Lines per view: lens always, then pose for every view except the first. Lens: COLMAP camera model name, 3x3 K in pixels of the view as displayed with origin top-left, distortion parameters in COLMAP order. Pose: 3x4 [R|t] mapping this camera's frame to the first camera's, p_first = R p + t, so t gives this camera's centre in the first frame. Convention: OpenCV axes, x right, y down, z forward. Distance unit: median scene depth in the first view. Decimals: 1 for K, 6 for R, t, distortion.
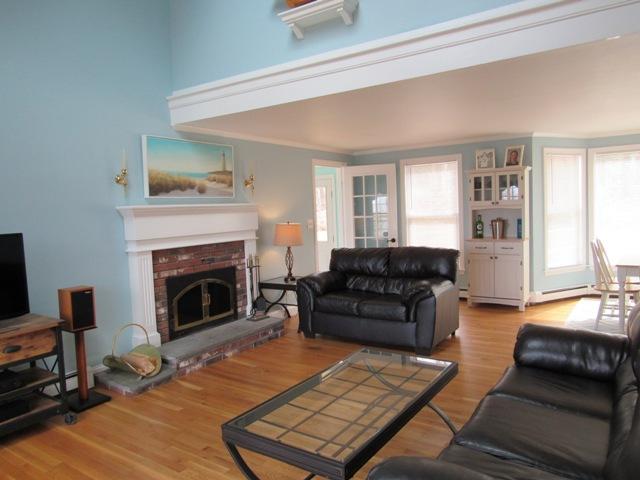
lens RADIAL K [[458.3, 0, 317.6], [0, 458.3, 241.1], [0, 0, 1]] dist [-0.018467, 0.002455]
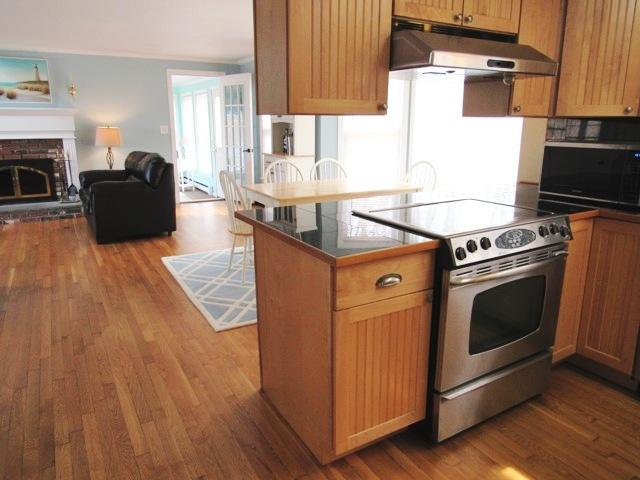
lens RADIAL K [[458.3, 0, 324.0], [0, 458.3, 239.2], [0, 0, 1]] dist [-0.018467, 0.002455]
pose [[0.904178, 0.149563, -0.400117, 1.188351], [-0.071582, 0.976505, 0.203257, -0.043809], [0.421116, -0.155139, 0.893640, 0.173884]]
